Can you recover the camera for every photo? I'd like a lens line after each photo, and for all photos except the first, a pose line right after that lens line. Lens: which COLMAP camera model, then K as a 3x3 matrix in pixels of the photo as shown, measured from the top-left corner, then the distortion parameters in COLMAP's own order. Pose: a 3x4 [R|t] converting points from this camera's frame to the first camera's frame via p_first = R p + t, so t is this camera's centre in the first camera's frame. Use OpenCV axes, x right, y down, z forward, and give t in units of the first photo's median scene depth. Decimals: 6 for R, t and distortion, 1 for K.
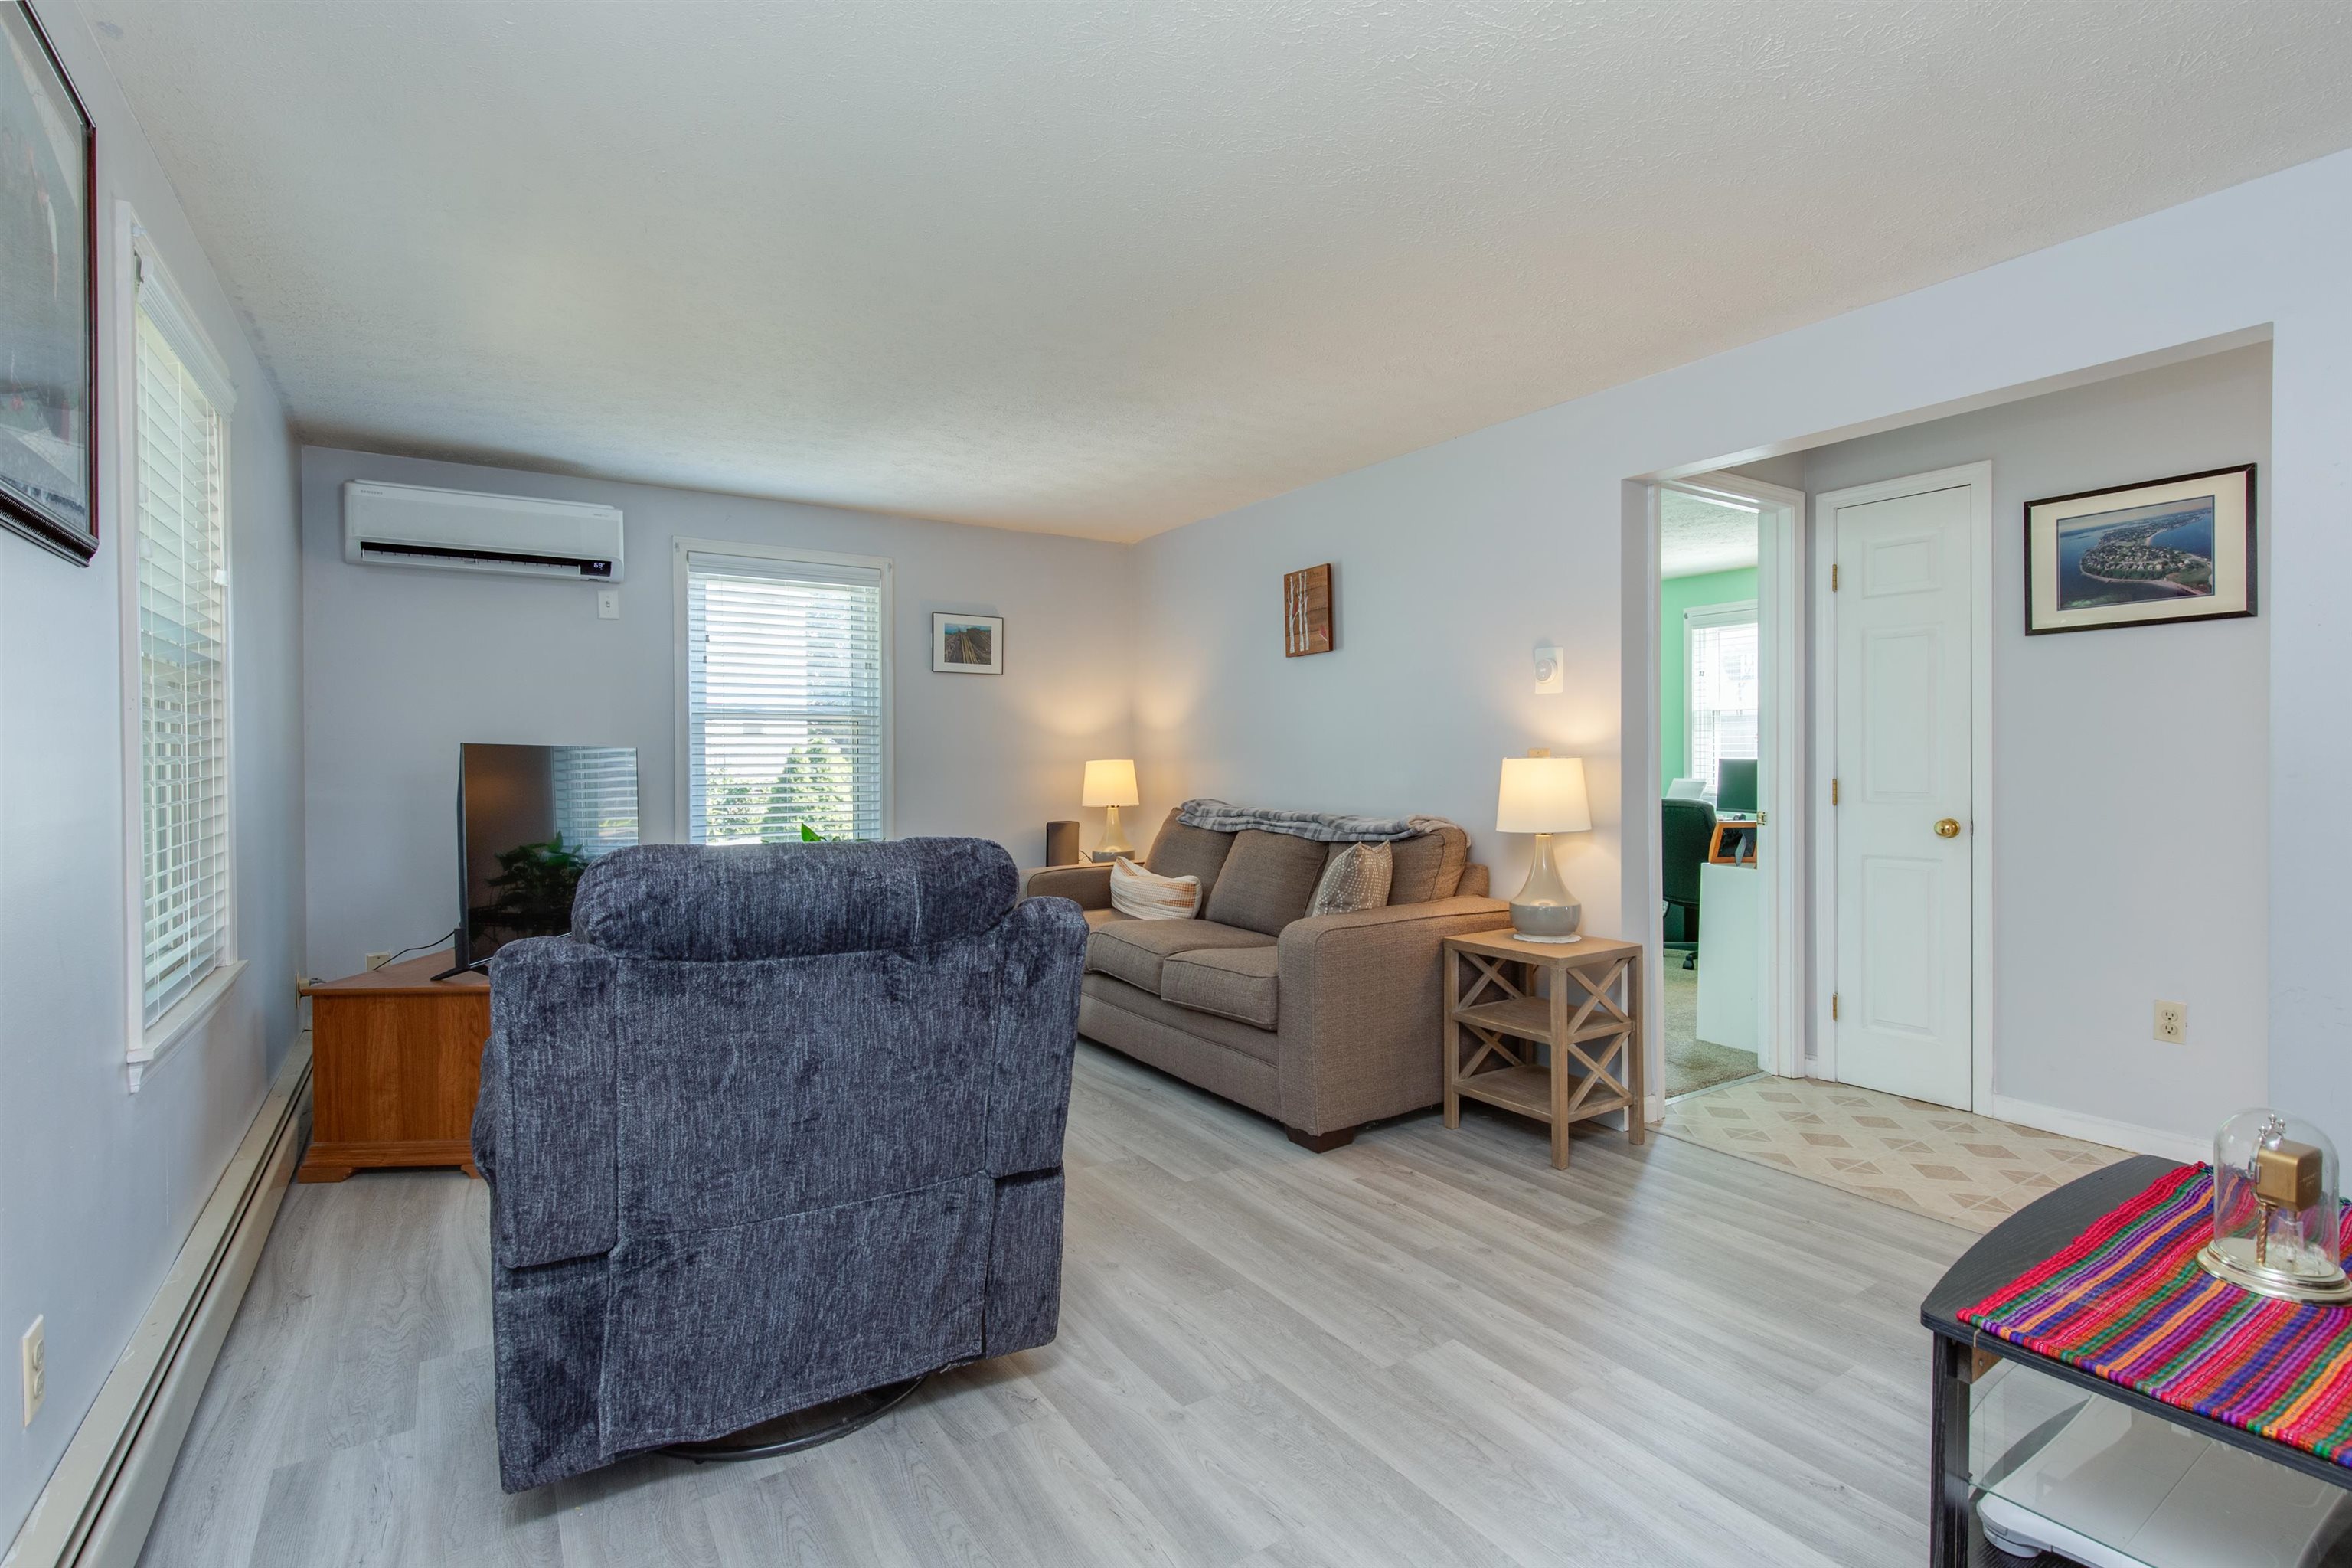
lens RADIAL K [[1081.8, 0, 1175.9], [0, 1081.8, 767.0], [0, 0, 1]] dist [0.005656, -0.001208]
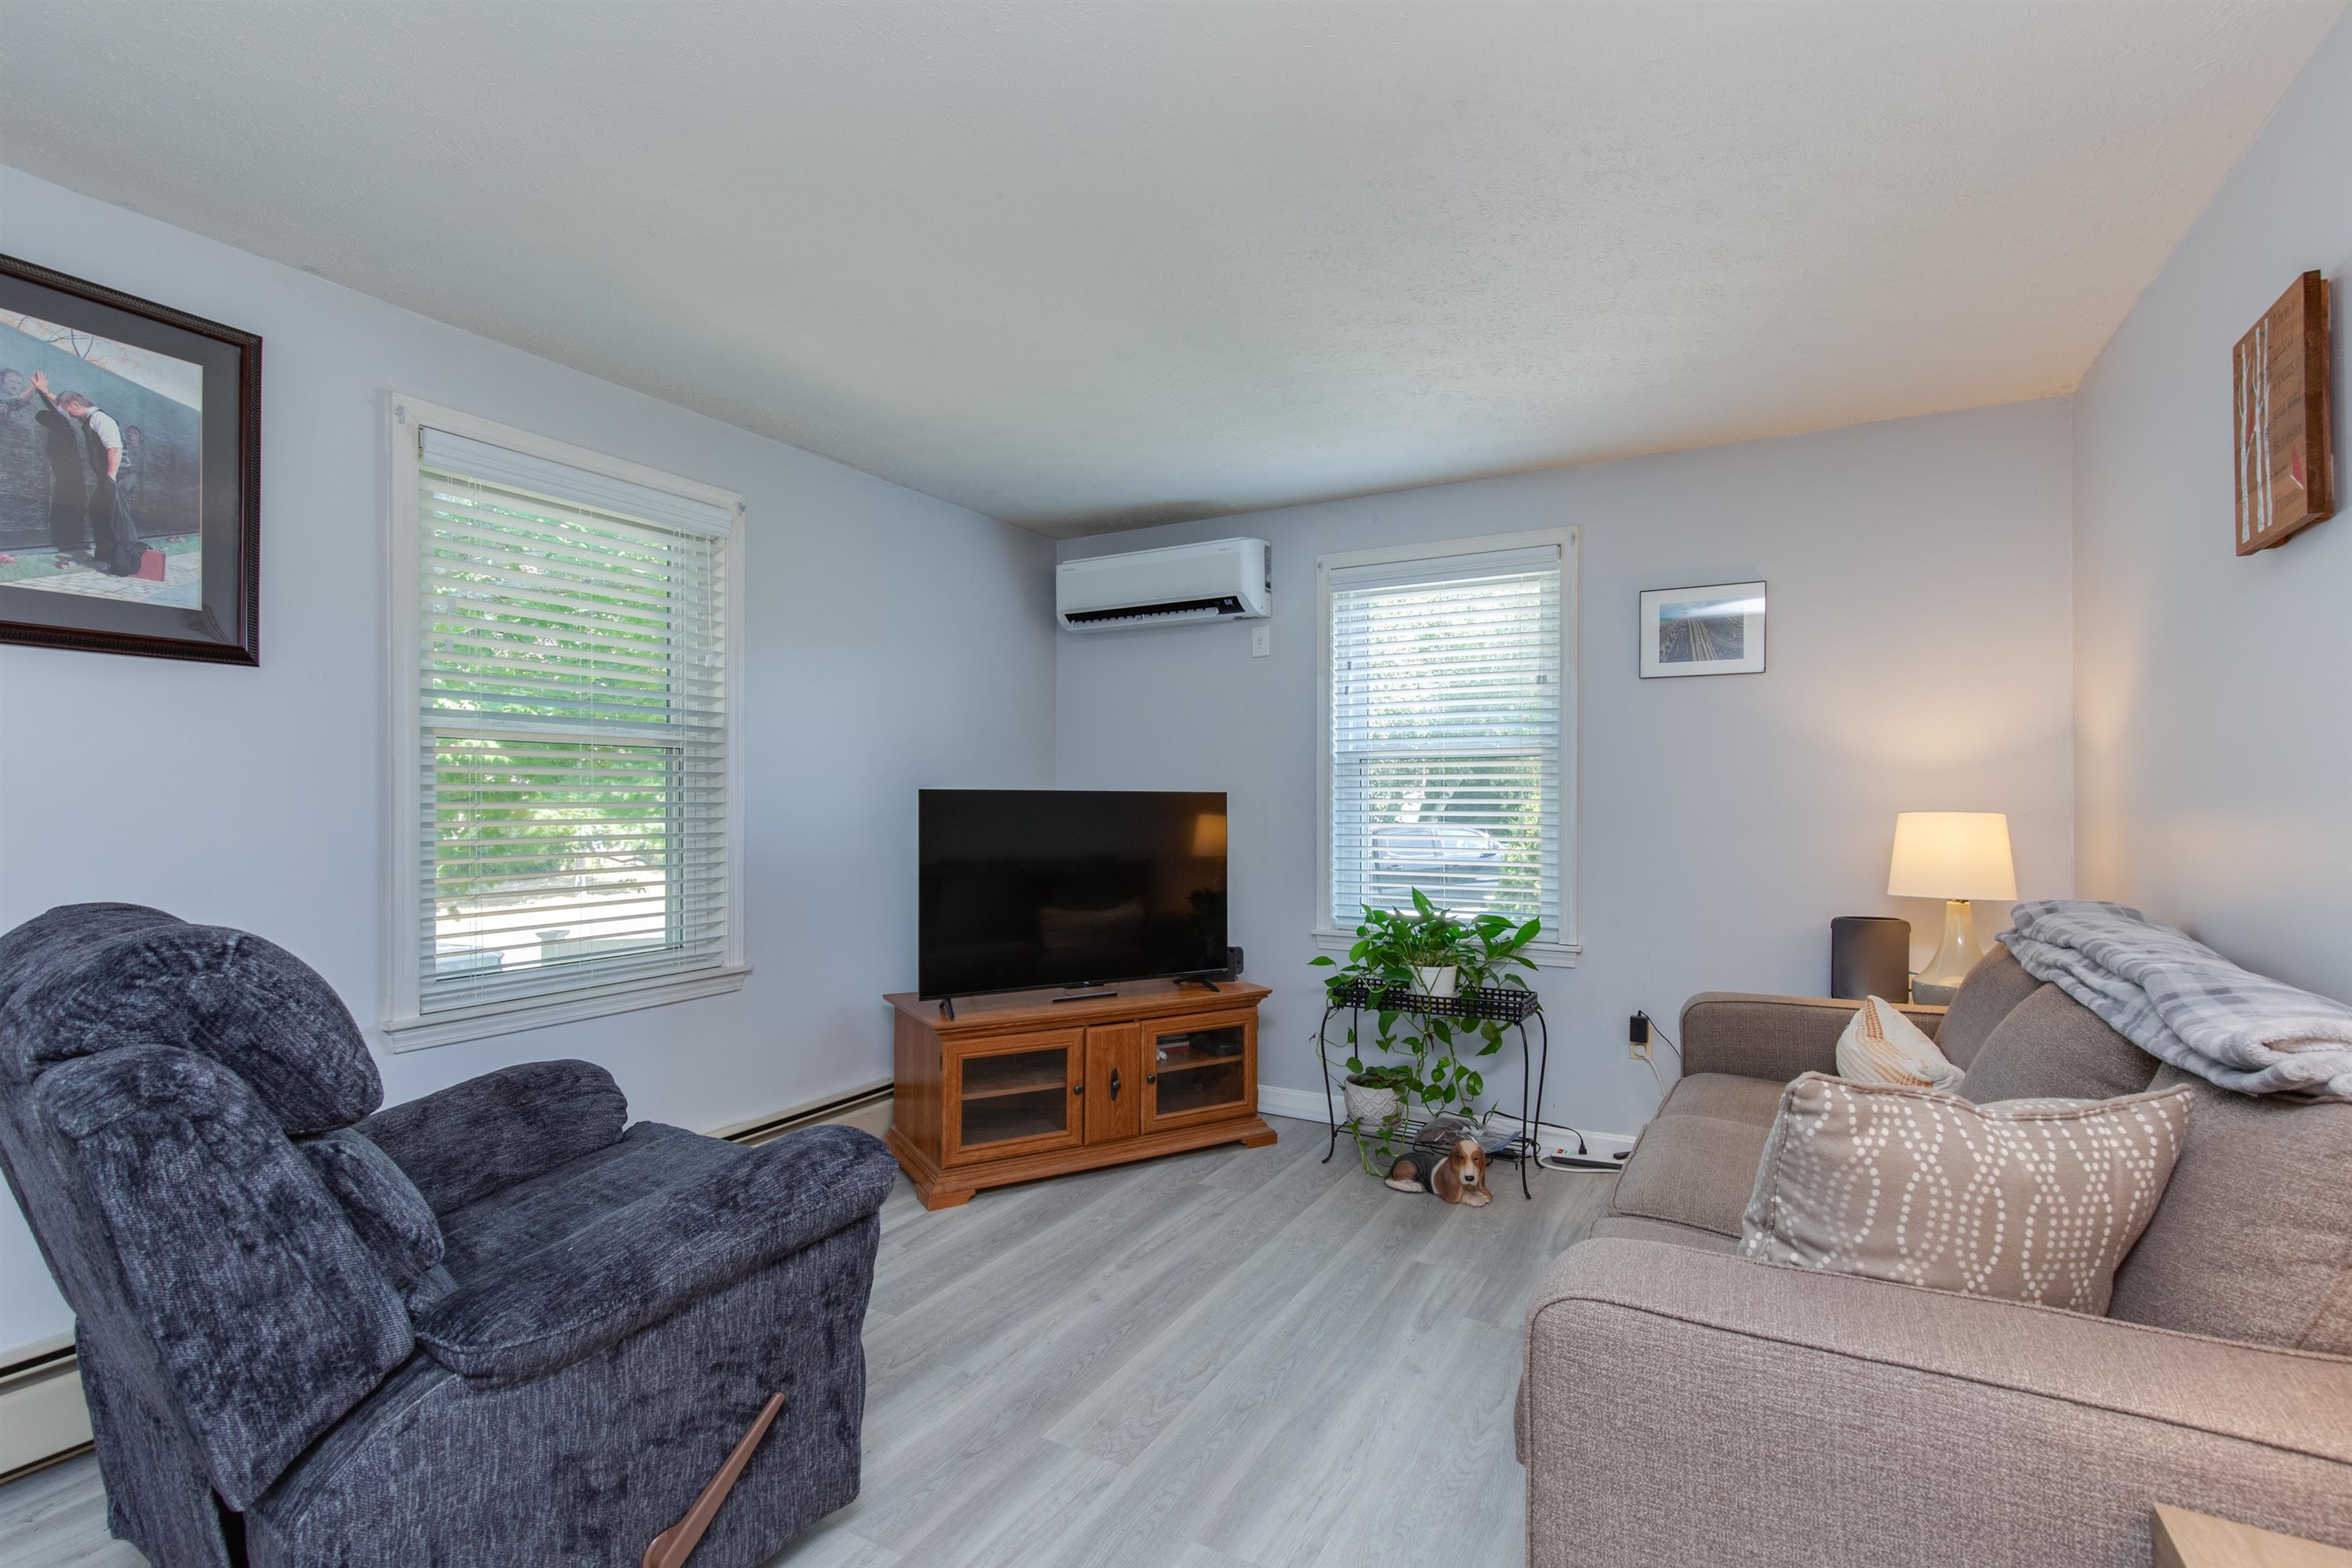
lens RADIAL K [[1075.2, 0, 1166.0], [0, 1075.2, 801.1], [0, 0, 1]] dist [0.005487, -0.000615]
pose [[0.473358, 0.004459, -0.880859, 0.360683], [-0.010898, 0.999940, -0.000795, -0.011571], [0.880803, 0.009976, 0.473378, 0.651256]]
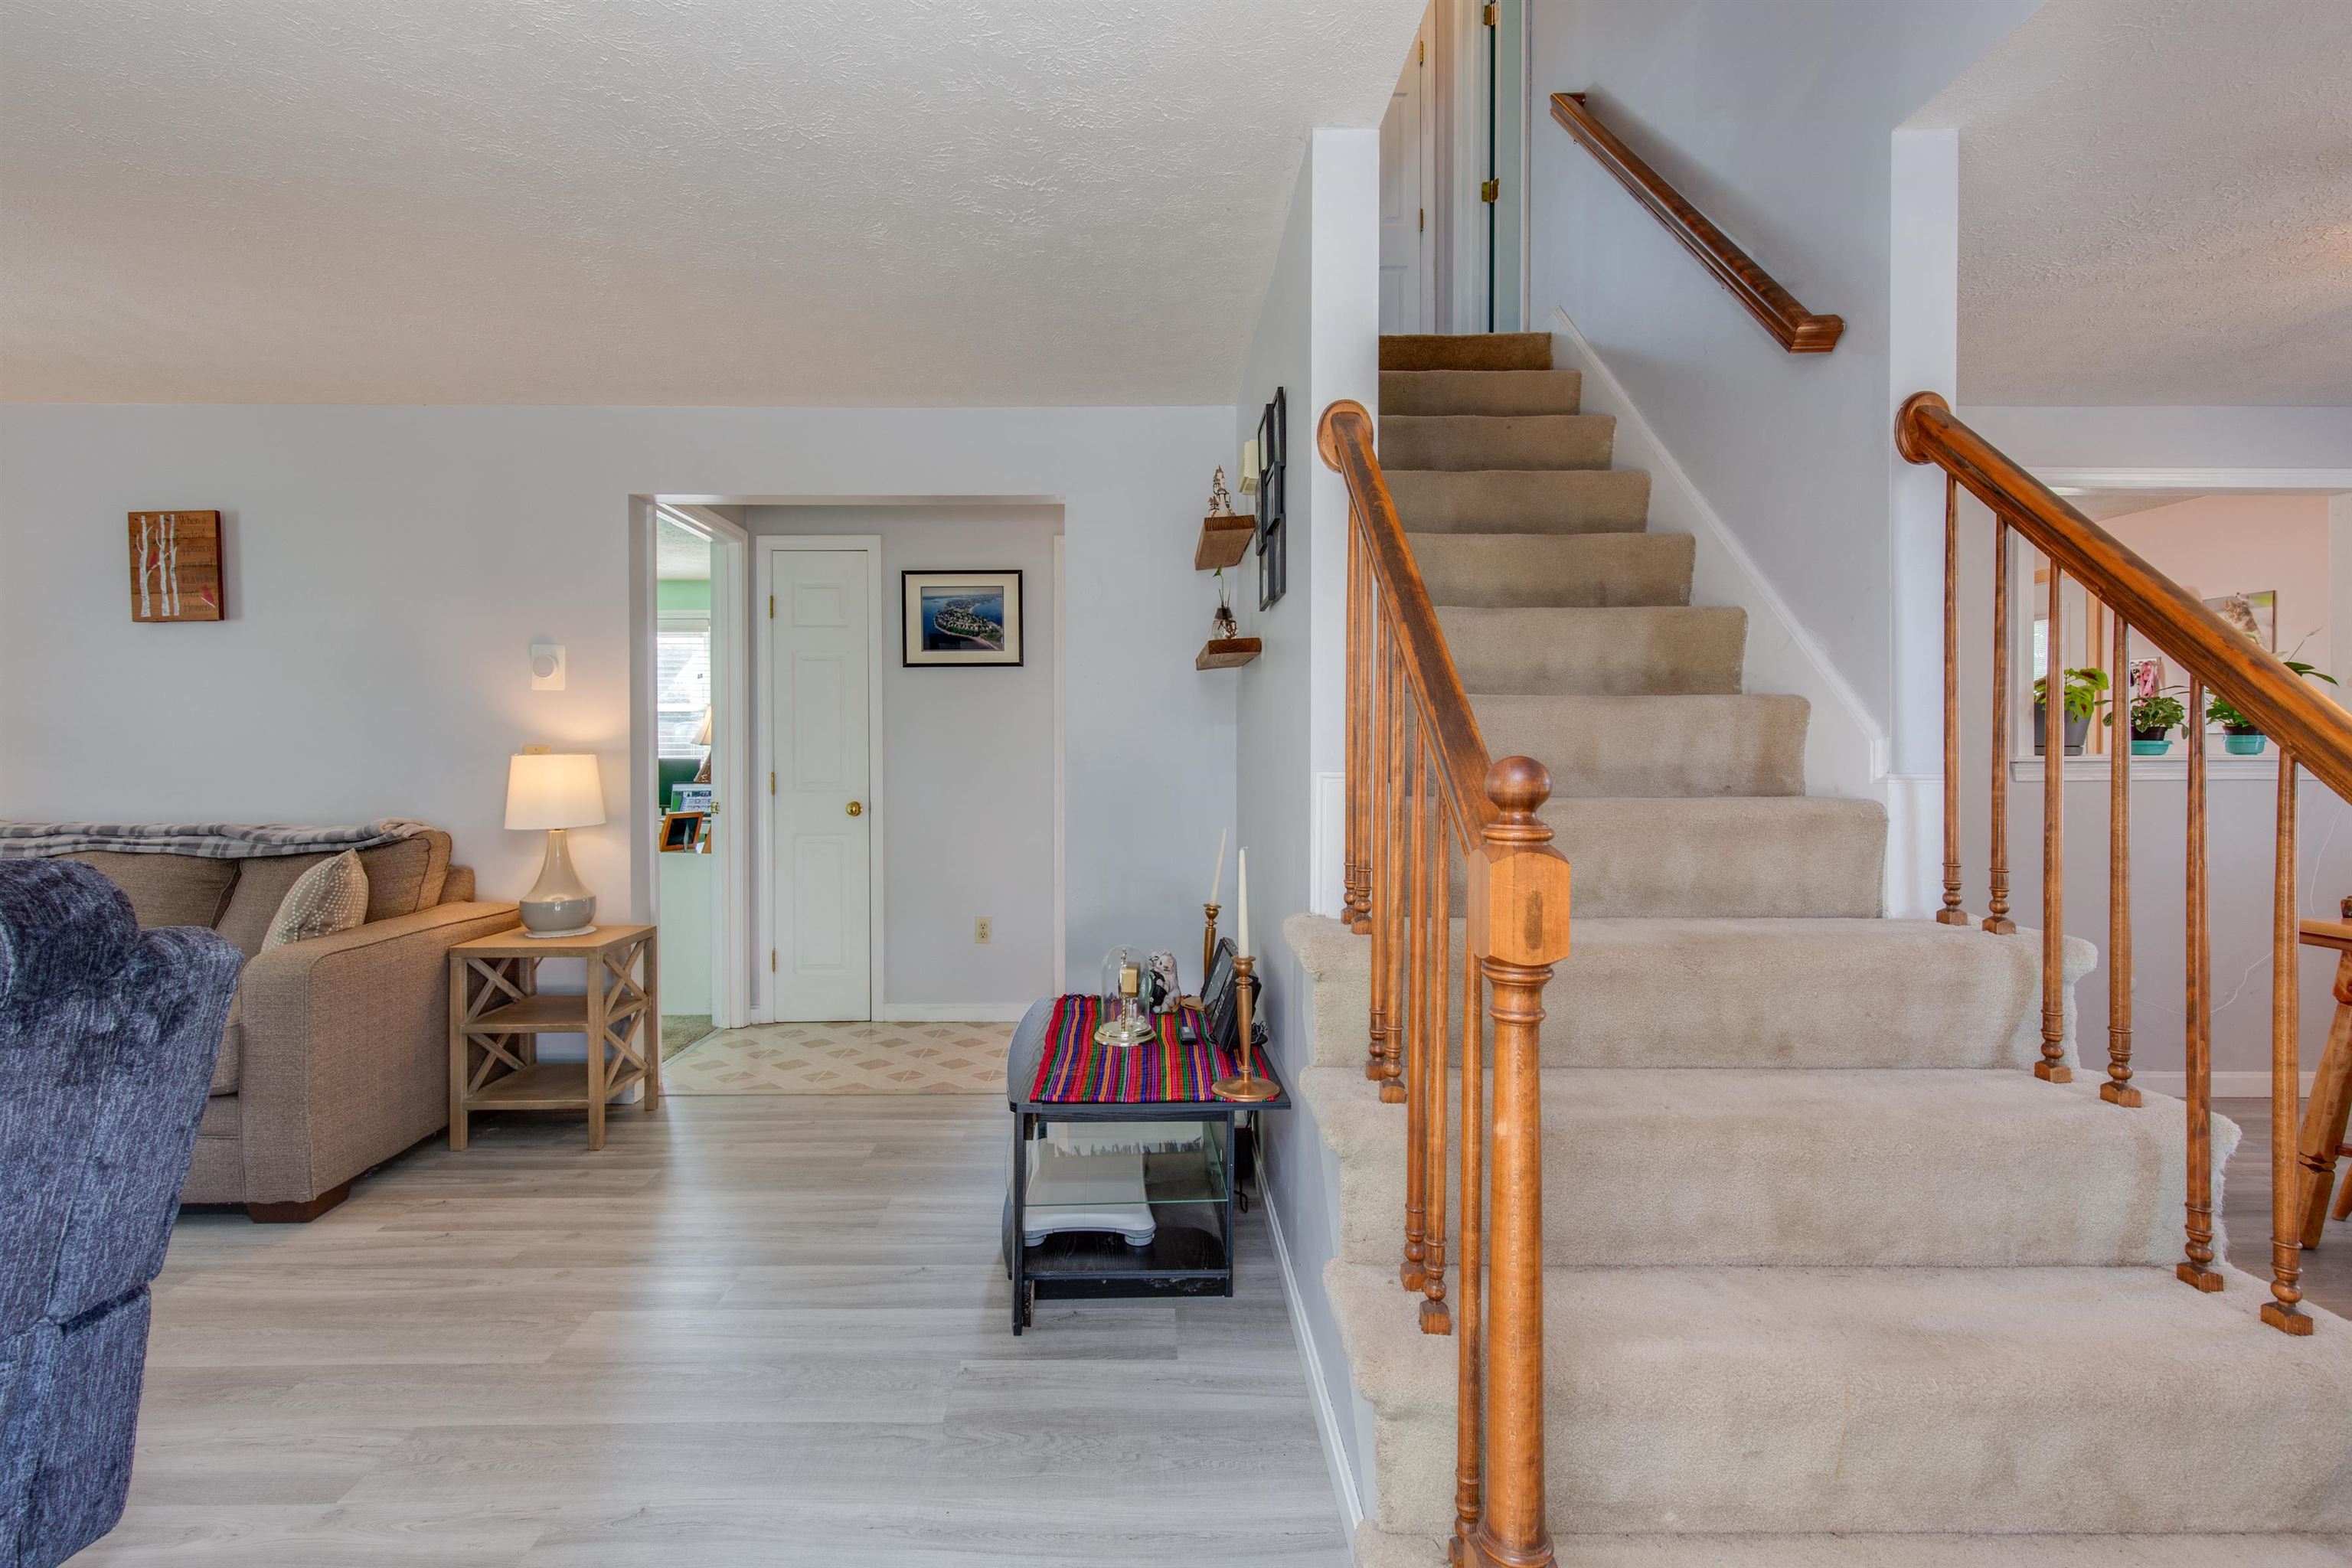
lens RADIAL K [[1084.5, 0, 1147.2], [0, 1084.5, 761.0], [0, 0, 1]] dist [-0.001401, -0.001364]
pose [[0.538705, -0.001994, 0.842492, -0.210492], [0.007481, 0.999969, -0.002417, 0.004373], [-0.842461, 0.007605, 0.538703, -0.006079]]
